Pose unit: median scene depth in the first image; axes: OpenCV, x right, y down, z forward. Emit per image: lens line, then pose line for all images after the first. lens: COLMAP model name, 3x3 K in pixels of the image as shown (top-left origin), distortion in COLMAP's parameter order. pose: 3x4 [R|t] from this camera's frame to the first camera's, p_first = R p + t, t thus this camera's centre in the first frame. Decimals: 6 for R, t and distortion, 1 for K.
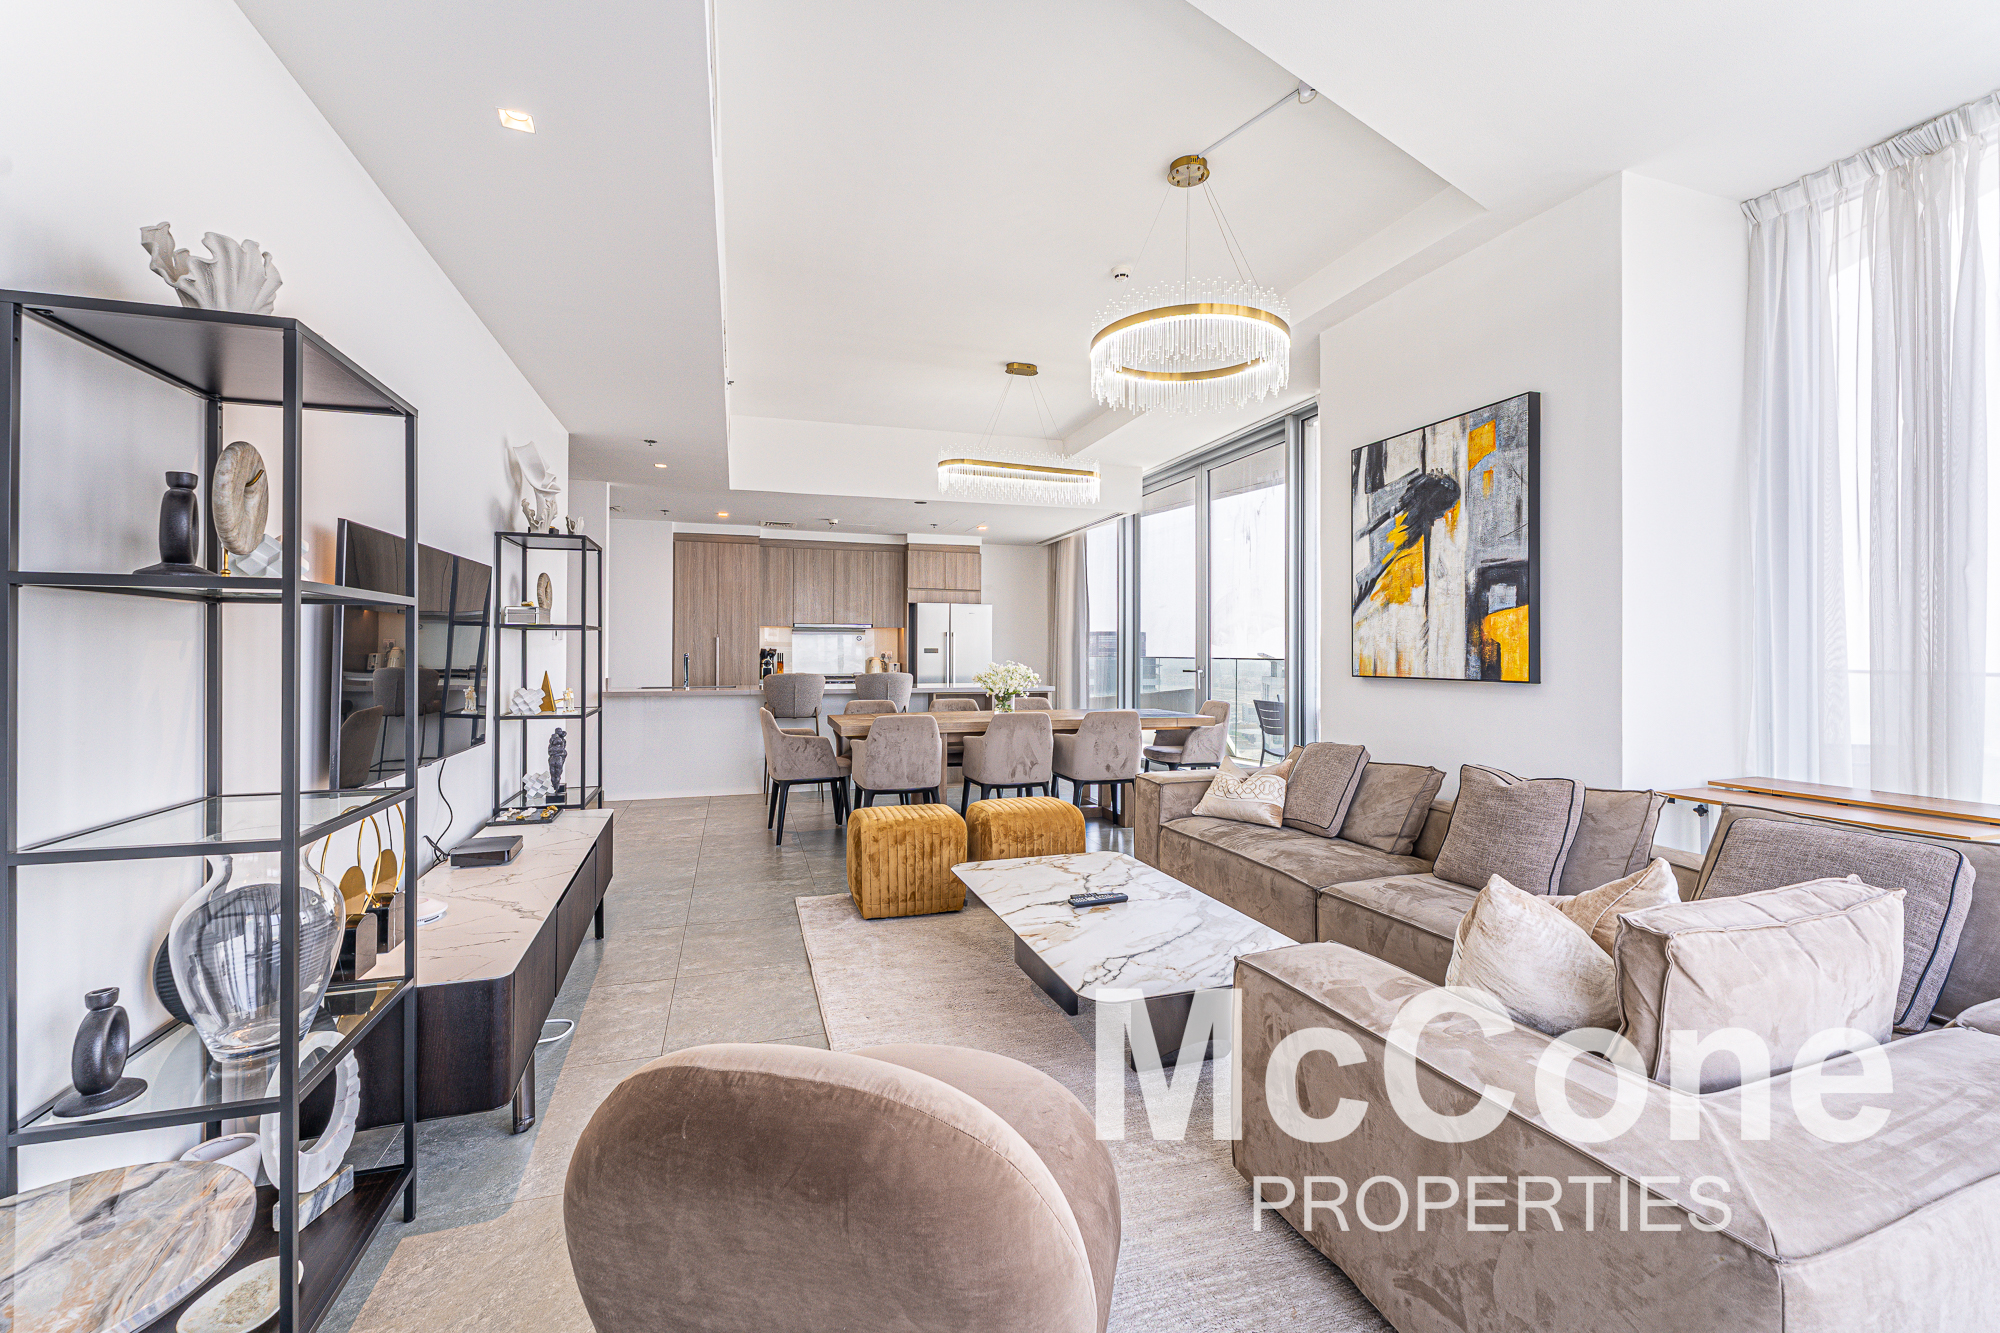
lens RADIAL K [[826.2, 0, 995.5], [0, 826.2, 651.7], [0, 0, 1]] dist [0.001152, -0.000784]
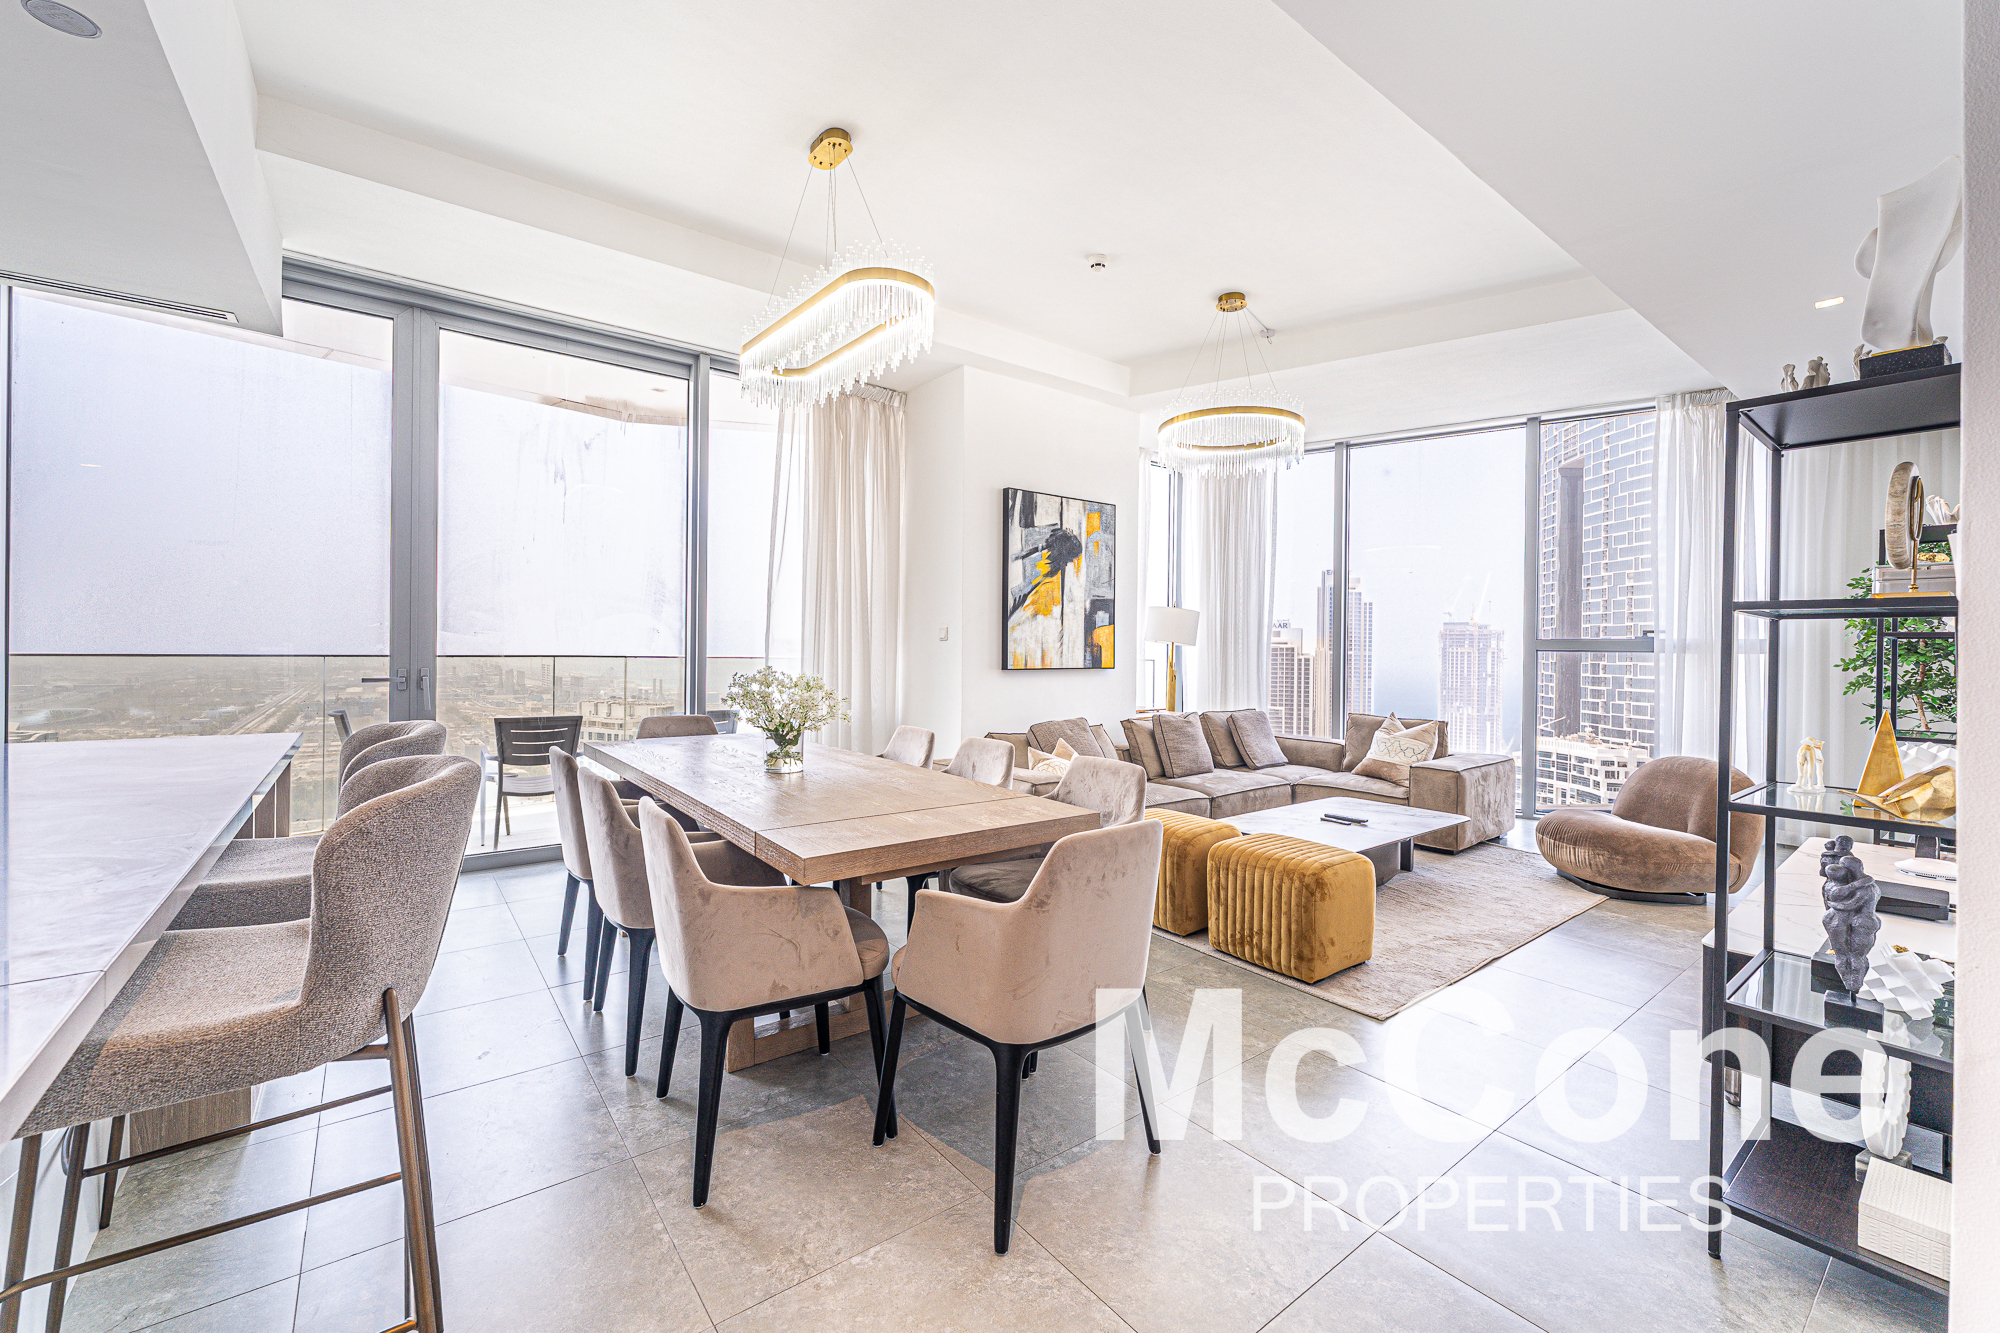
lens RADIAL K [[826.2, 0, 1005.6], [0, 826.2, 651.2], [0, 0, 1]] dist [0.001152, -0.000784]
pose [[-0.342090, -0.003009, 0.939662, -0.805027], [-0.010125, 0.999949, -0.000484, 0.002731], [-0.939613, -0.009680, -0.342103, 1.563185]]
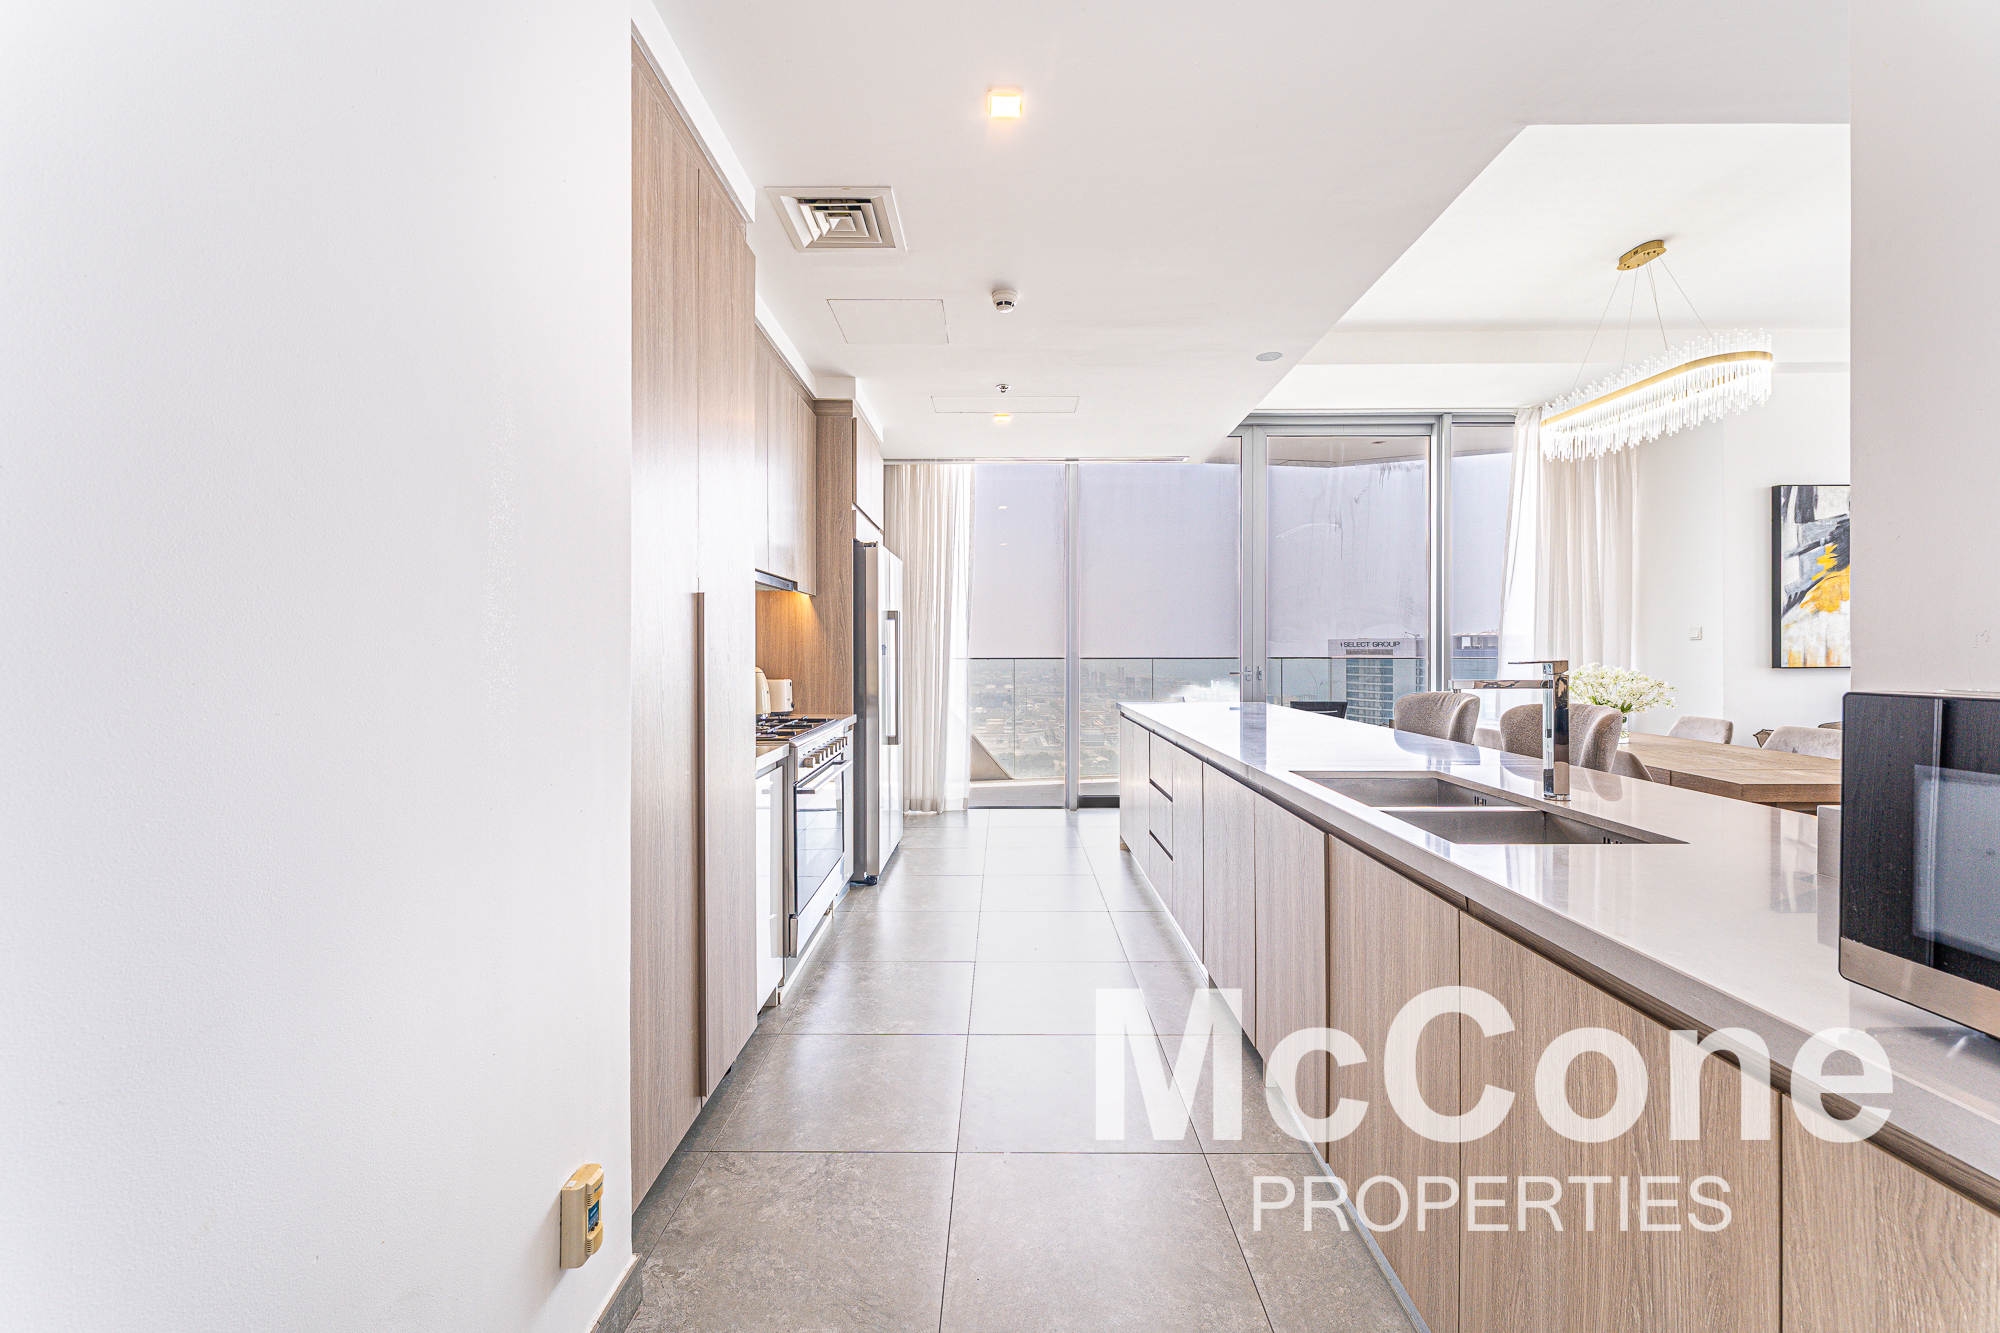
lens RADIAL K [[826.2, 0, 982.6], [0, 826.2, 651.8], [0, 0, 1]] dist [0.001152, -0.000784]
pose [[0.313293, -0.000379, 0.949656, -1.225448], [0.001427, 0.999999, -0.000072, 0.004259], [-0.949655, 0.001378, 0.313293, 1.913912]]
